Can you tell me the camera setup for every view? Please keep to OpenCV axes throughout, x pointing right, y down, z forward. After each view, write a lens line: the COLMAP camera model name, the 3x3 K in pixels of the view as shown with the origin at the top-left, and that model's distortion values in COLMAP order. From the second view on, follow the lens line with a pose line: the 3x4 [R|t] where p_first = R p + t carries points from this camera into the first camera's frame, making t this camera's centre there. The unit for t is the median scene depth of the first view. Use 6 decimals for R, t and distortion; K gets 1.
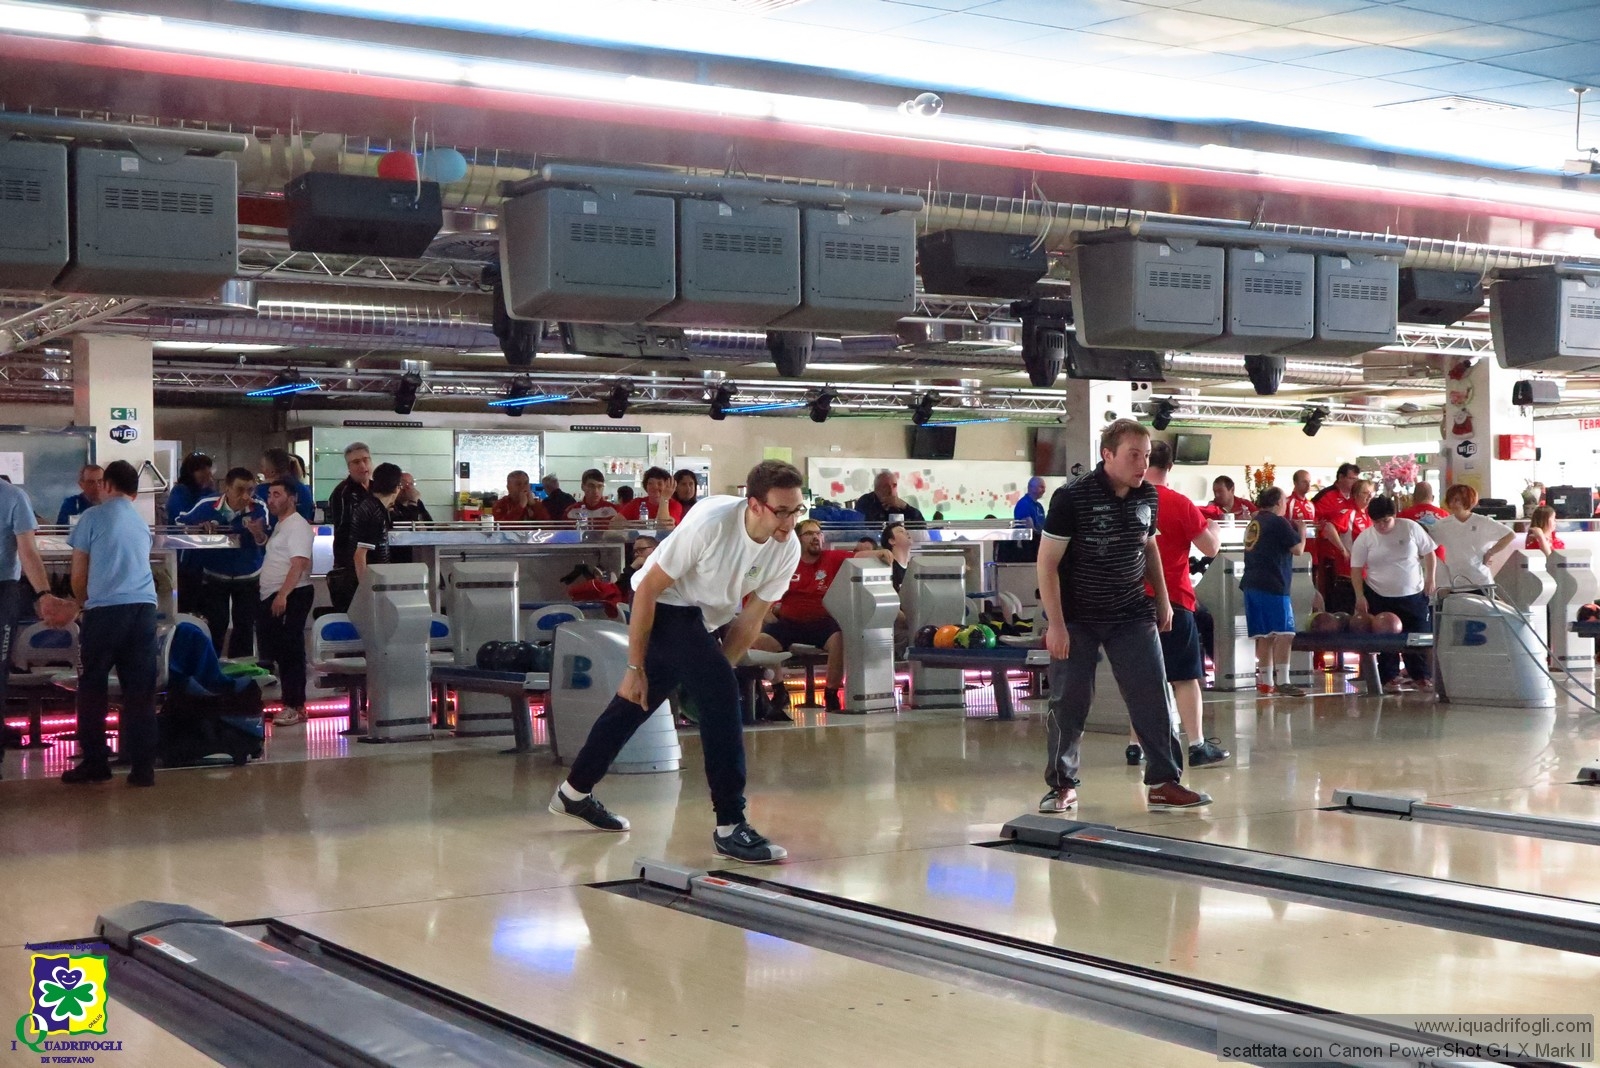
lens RADIAL K [[2148.7, 0, 800.0], [0, 2148.7, 534.0], [0, 0, 1]] dist [-0.006005, 0.033075]
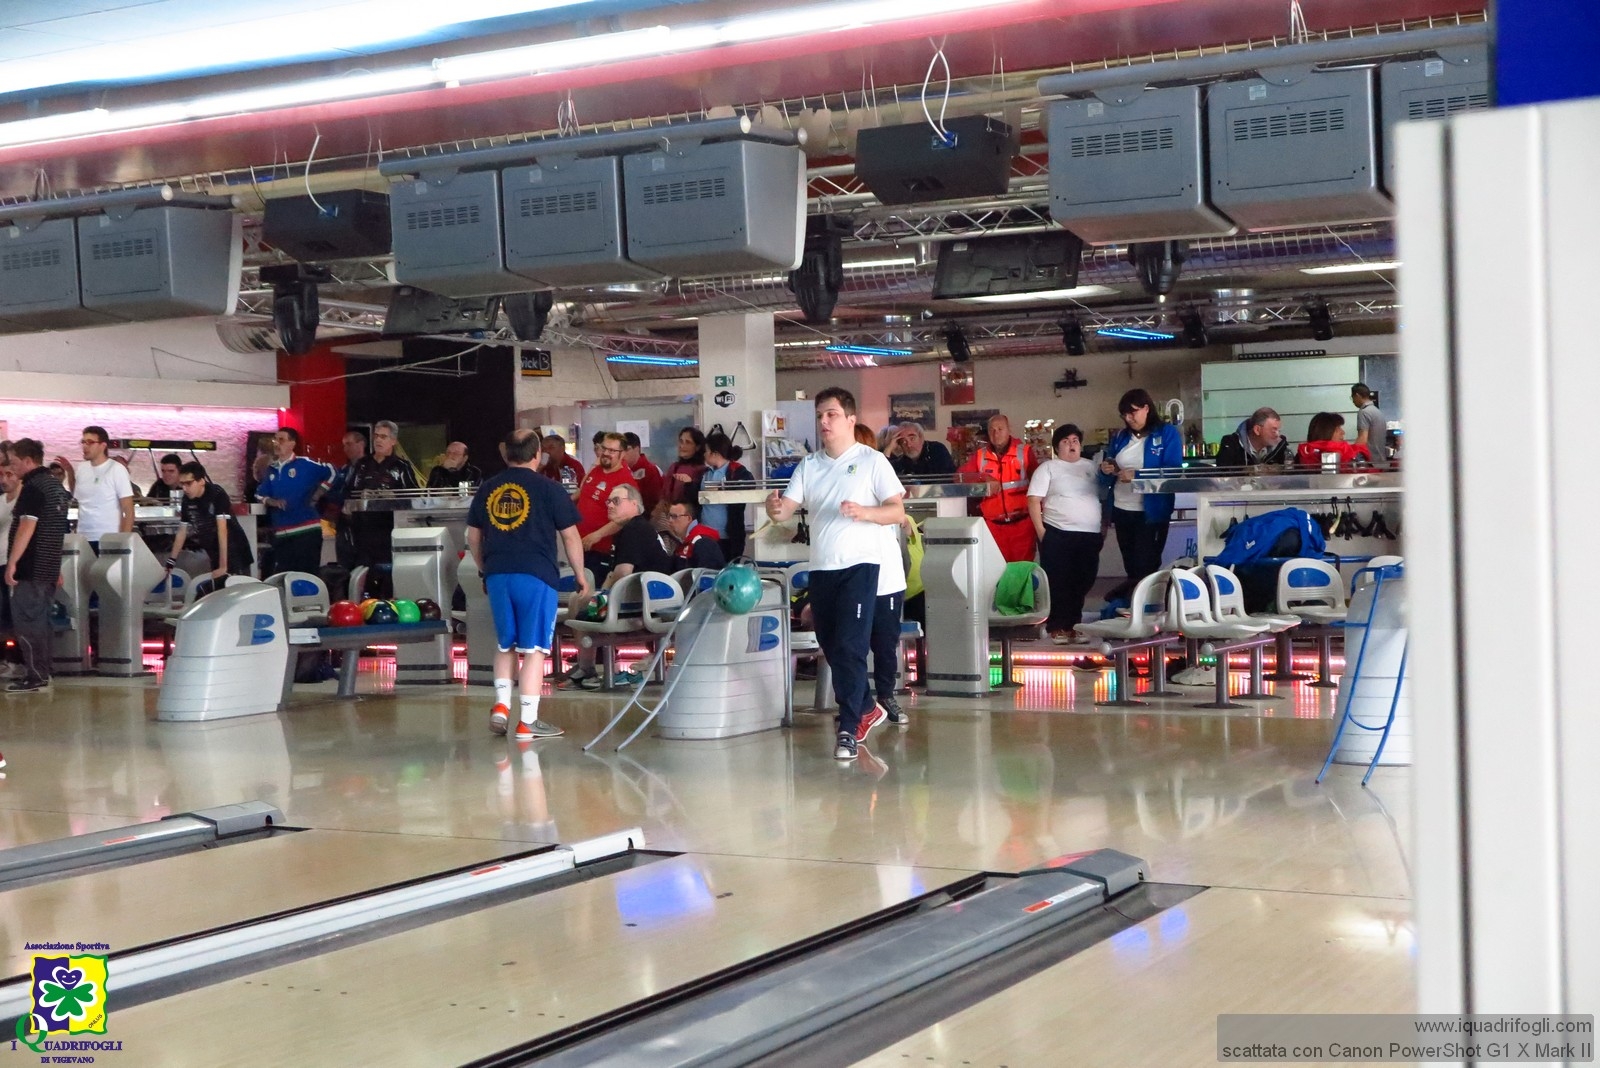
lens RADIAL K [[2260.3, 0, 800.0], [0, 2260.3, 534.0], [0, 0, 1]] dist [0.017546, 0.029187]
pose [[0.474214, 0.011721, -0.880332, 0.803446], [0.023587, 0.999383, 0.026012, -0.006735], [0.880094, -0.033100, 0.473645, 0.516079]]
